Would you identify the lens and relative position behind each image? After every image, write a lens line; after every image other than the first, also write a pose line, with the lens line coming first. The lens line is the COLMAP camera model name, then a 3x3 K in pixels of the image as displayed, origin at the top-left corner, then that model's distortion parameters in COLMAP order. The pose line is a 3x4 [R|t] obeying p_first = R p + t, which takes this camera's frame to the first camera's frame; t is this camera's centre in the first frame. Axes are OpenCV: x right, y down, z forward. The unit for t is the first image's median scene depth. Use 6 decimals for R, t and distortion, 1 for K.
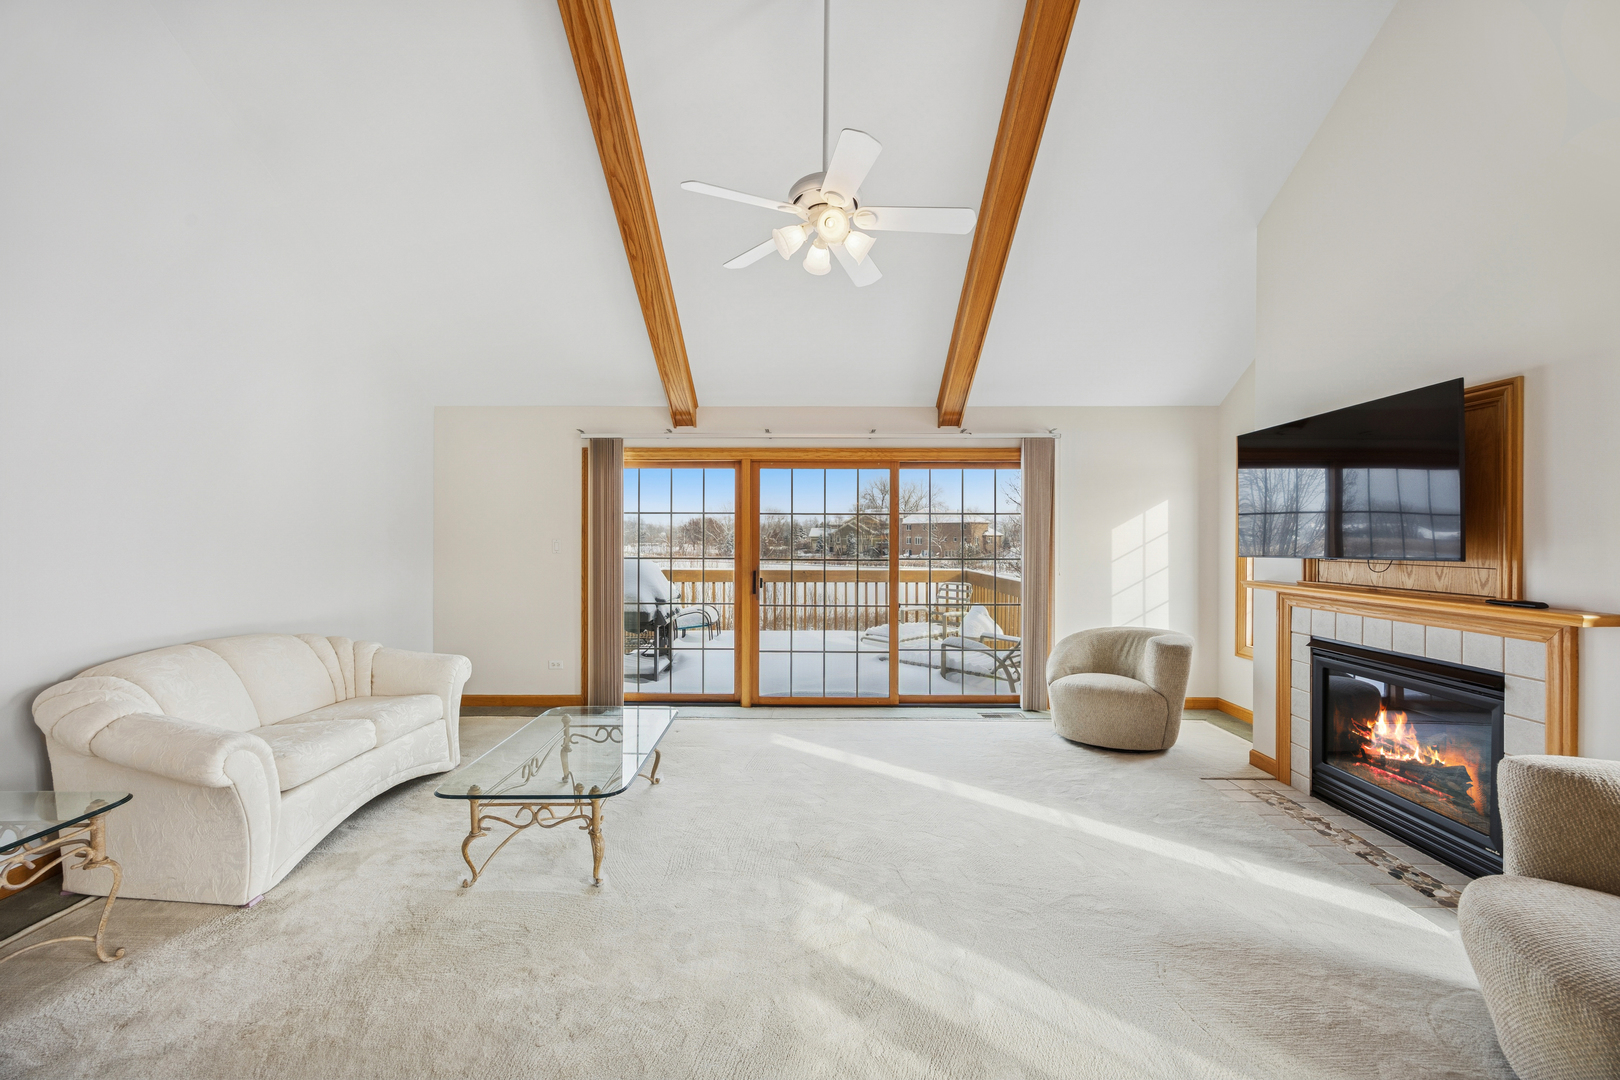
lens RADIAL K [[613.5, 0, 810.0], [0, 613.5, 540.0], [0, 0, 1]] dist [0.000936, 0.000186]
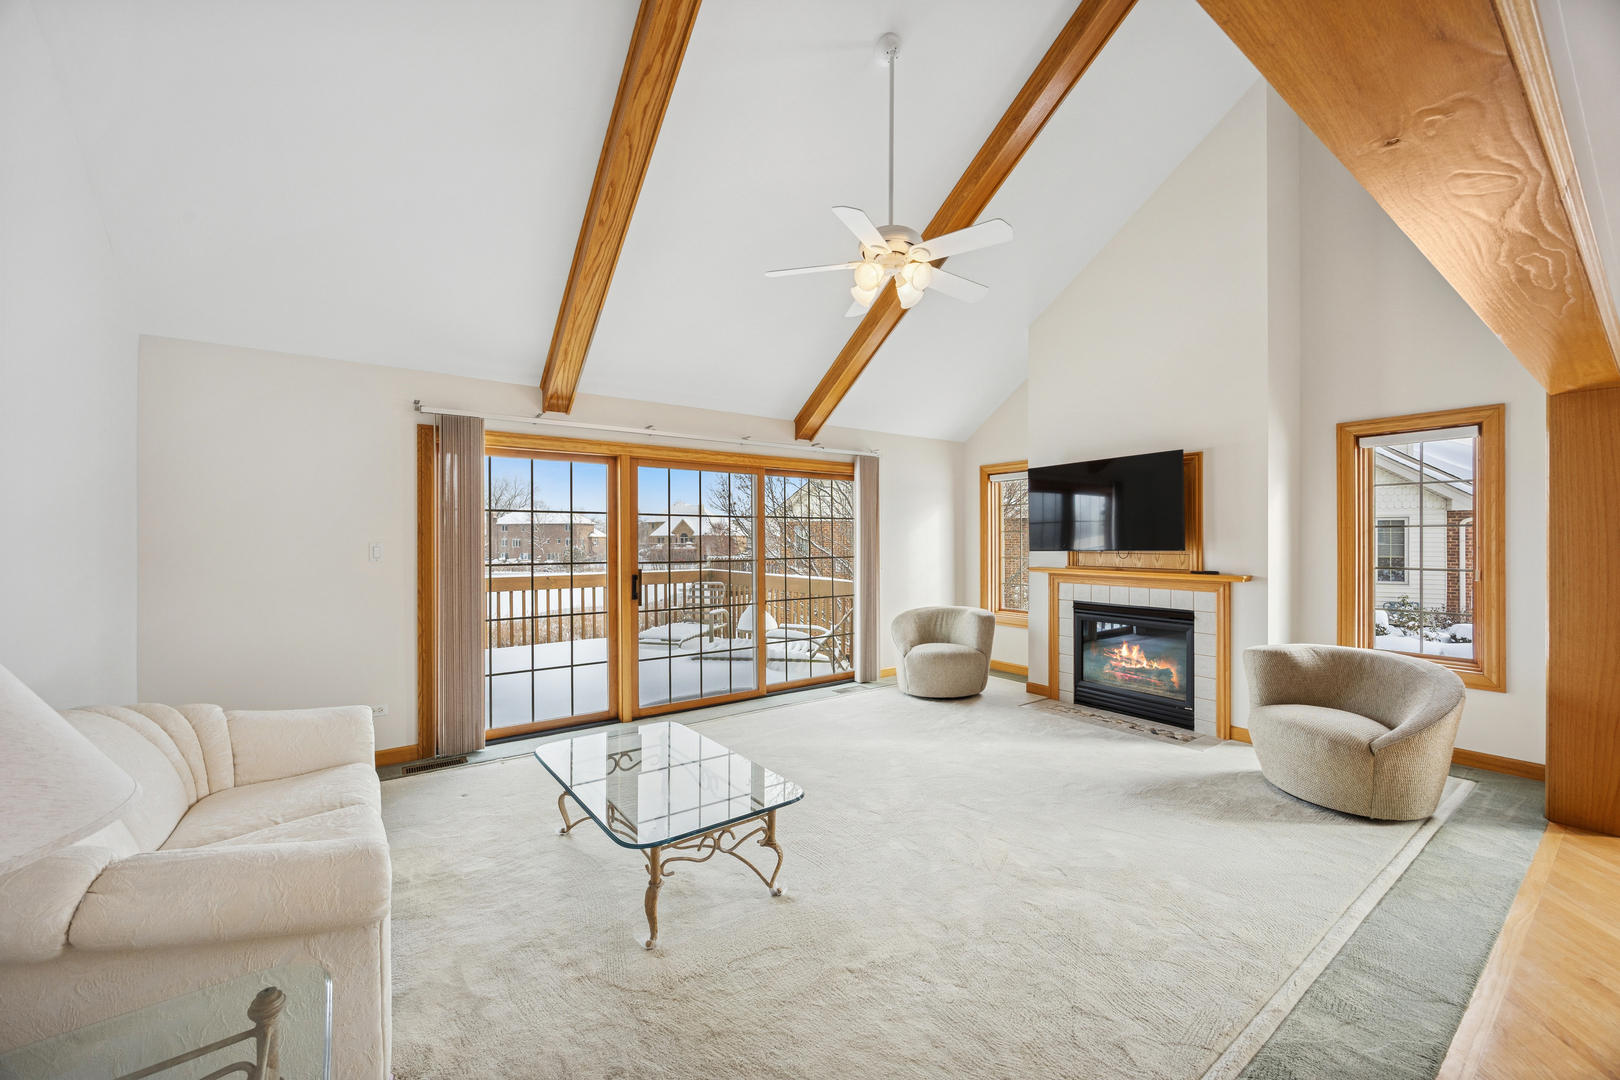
lens RADIAL K [[613.5, 0, 810.0], [0, 613.5, 540.0], [0, 0, 1]] dist [0.000936, 0.000186]
pose [[0.811907, -0.004729, 0.583767, -0.472044], [0.006450, 0.999979, -0.000869, -0.001065], [-0.583751, 0.004471, 0.811921, 0.093085]]
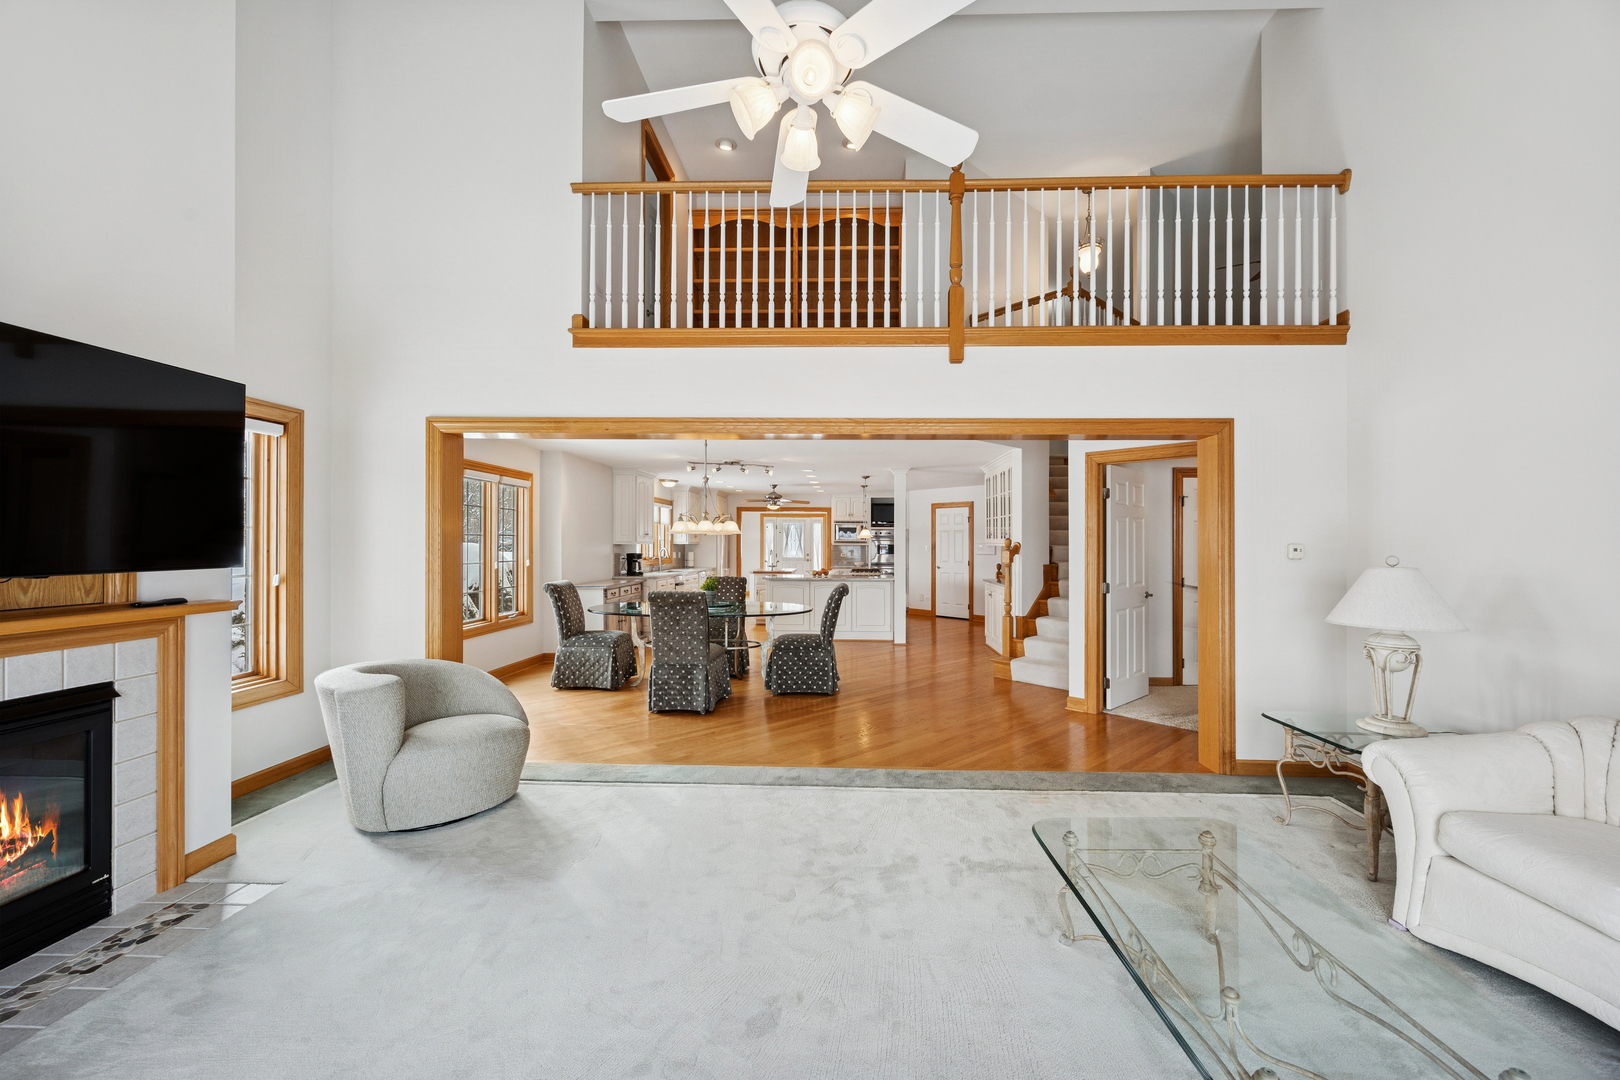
lens RADIAL K [[650.2, 0, 835.4], [0, 650.2, 539.5], [0, 0, 1]] dist [0.000188, 0.000016]
pose [[-0.999833, -0.005720, 0.017377, -0.003551], [-0.005703, 0.999983, 0.001014, -0.005364], [-0.017383, 0.000915, -0.999848, 1.059906]]
